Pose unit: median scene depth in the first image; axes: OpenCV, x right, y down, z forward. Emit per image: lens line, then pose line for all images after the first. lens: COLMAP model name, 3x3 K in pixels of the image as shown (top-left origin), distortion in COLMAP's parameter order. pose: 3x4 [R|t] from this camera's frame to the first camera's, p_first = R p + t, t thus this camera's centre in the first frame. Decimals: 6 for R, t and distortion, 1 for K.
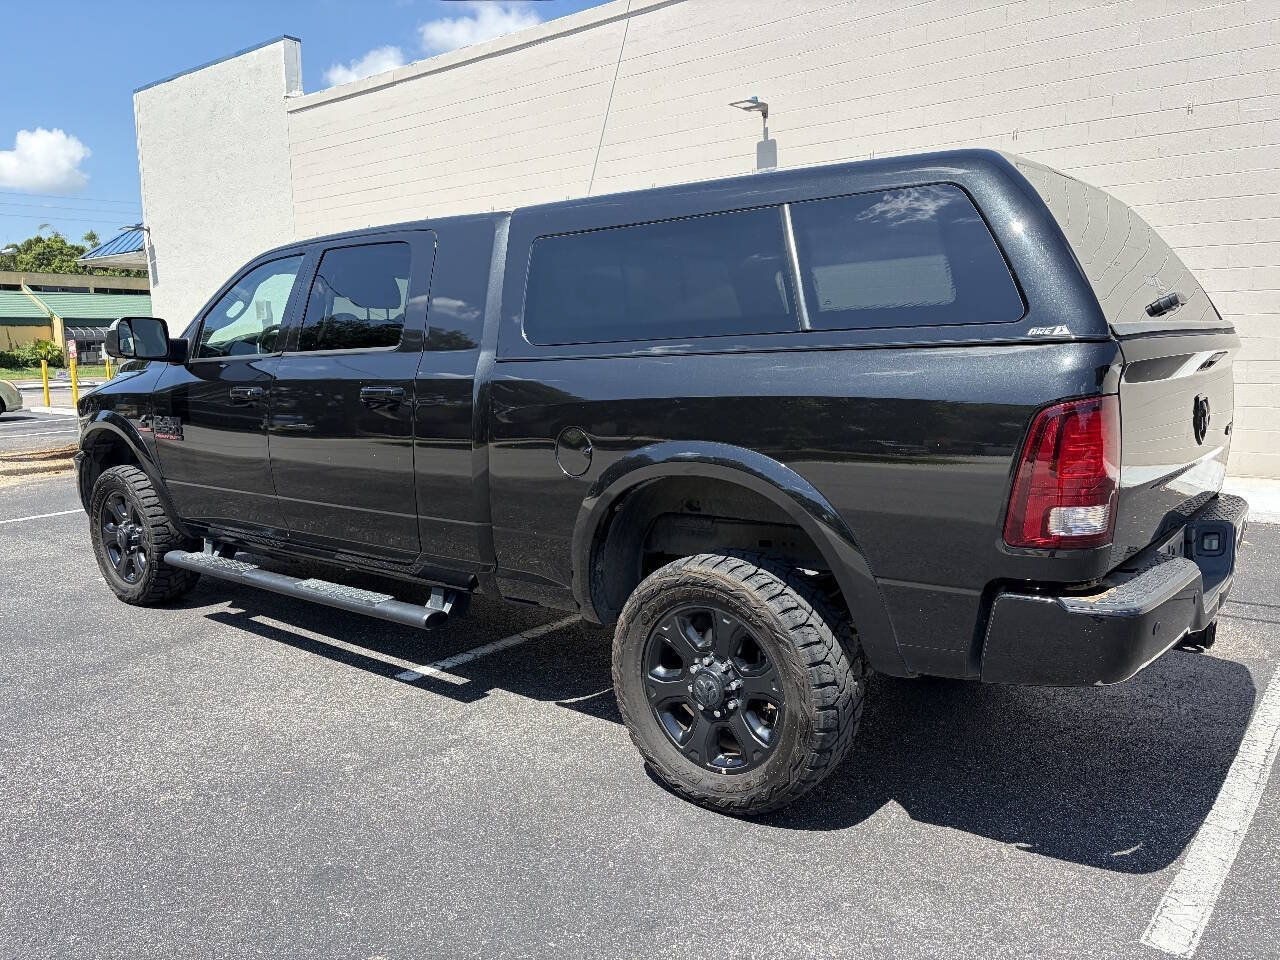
lens RADIAL K [[971.5, 0, 649.3], [0, 971.5, 480.7], [0, 0, 1]] dist [0.042532, -0.044221]
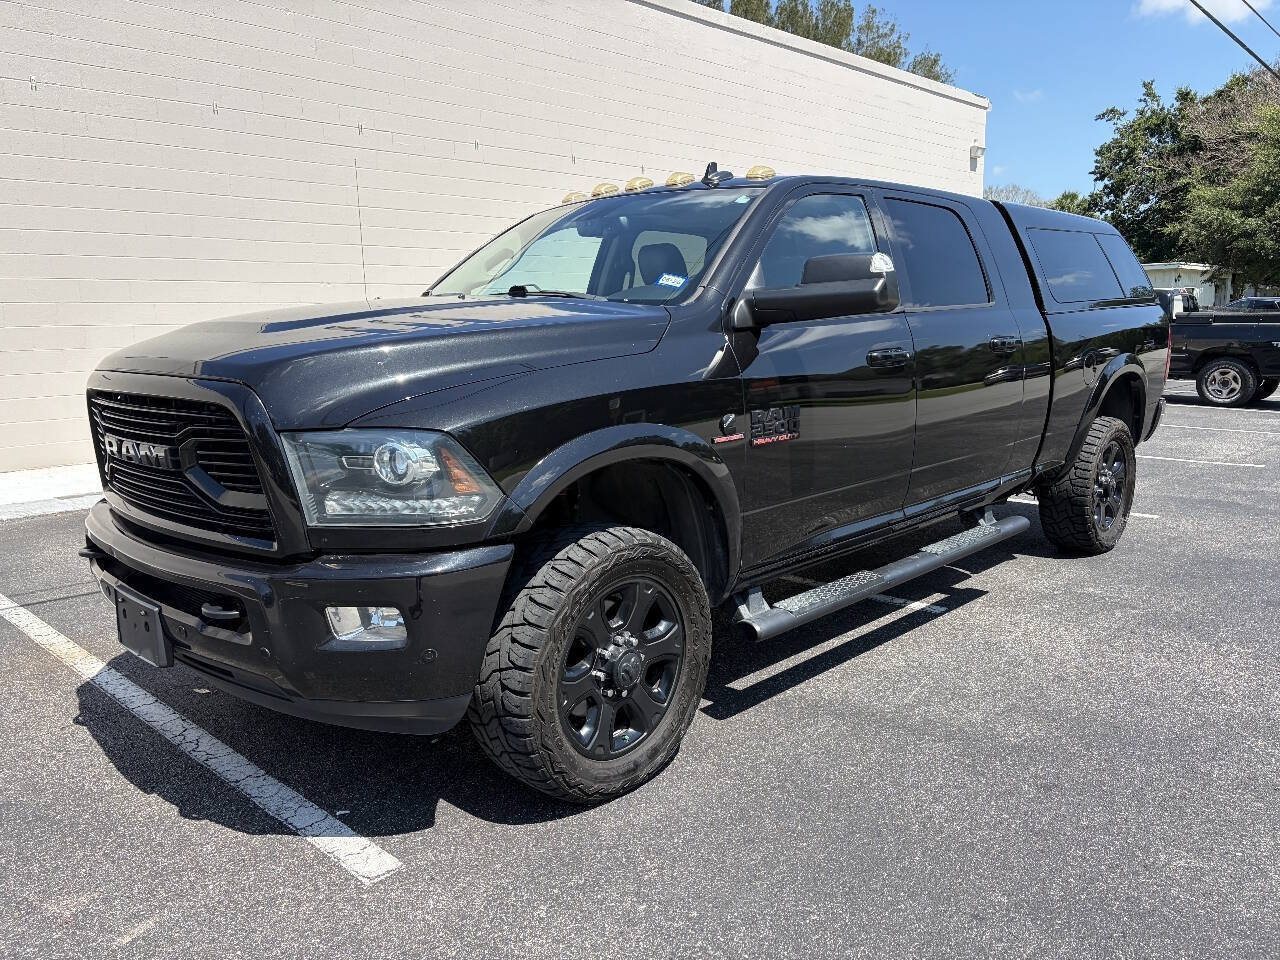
lens RADIAL K [[971.5, 0, 639.4], [0, 971.5, 471.9], [0, 0, 1]] dist [0.042532, -0.044221]
pose [[0.089985, -0.143373, 0.985569, -1.511812], [0.154897, 0.979557, 0.128356, -0.159288], [-0.983824, 0.141112, 0.110354, 1.352744]]
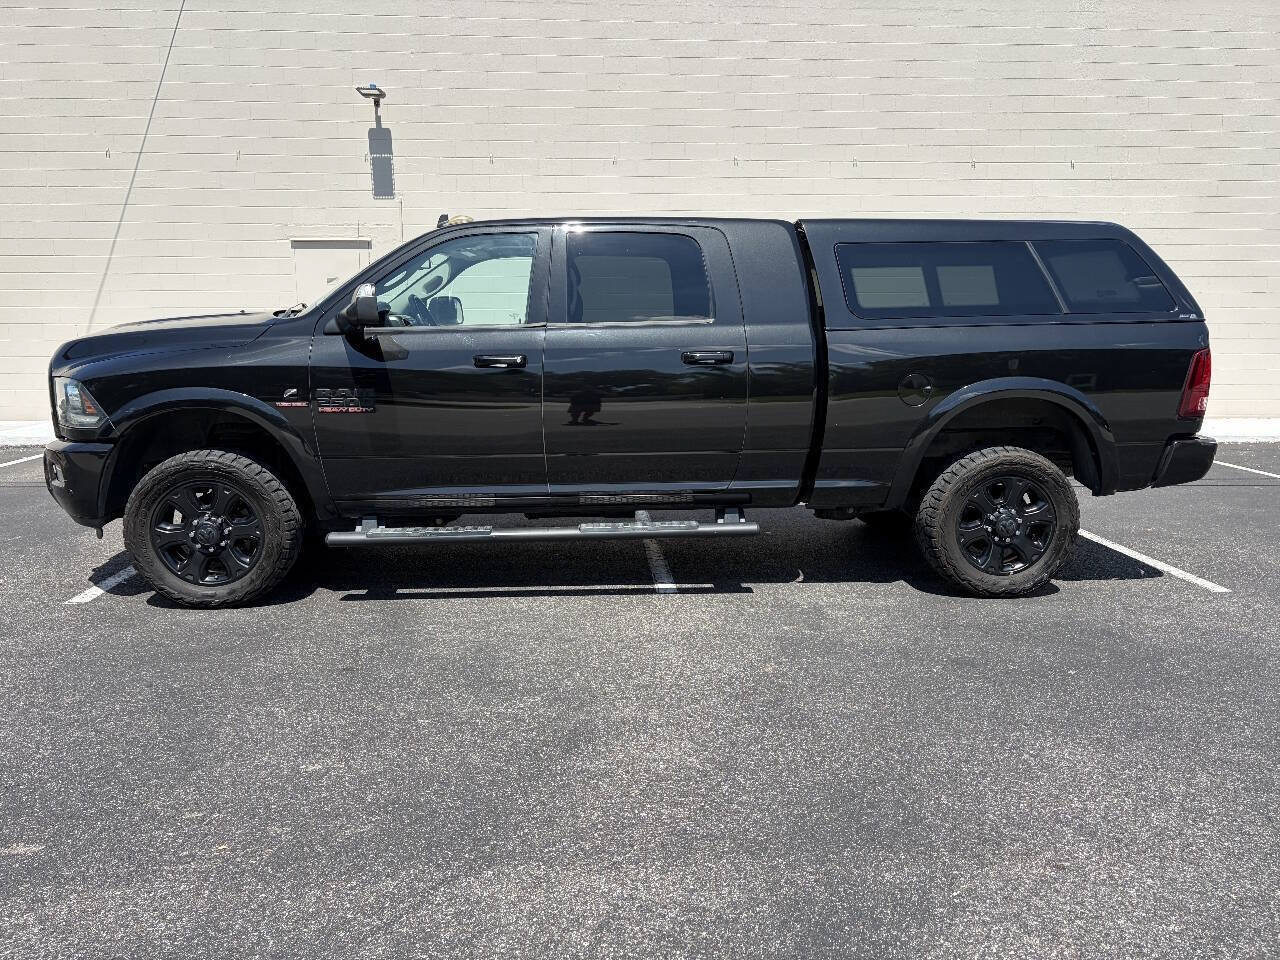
lens RADIAL K [[971.5, 0, 646.4], [0, 971.5, 471.5], [0, 0, 1]] dist [0.042532, -0.044221]
pose [[0.734069, -0.087168, 0.673457, -1.221048], [0.083236, 0.995799, 0.038162, 0.003697], [-0.673955, 0.028042, 0.738240, 0.136713]]
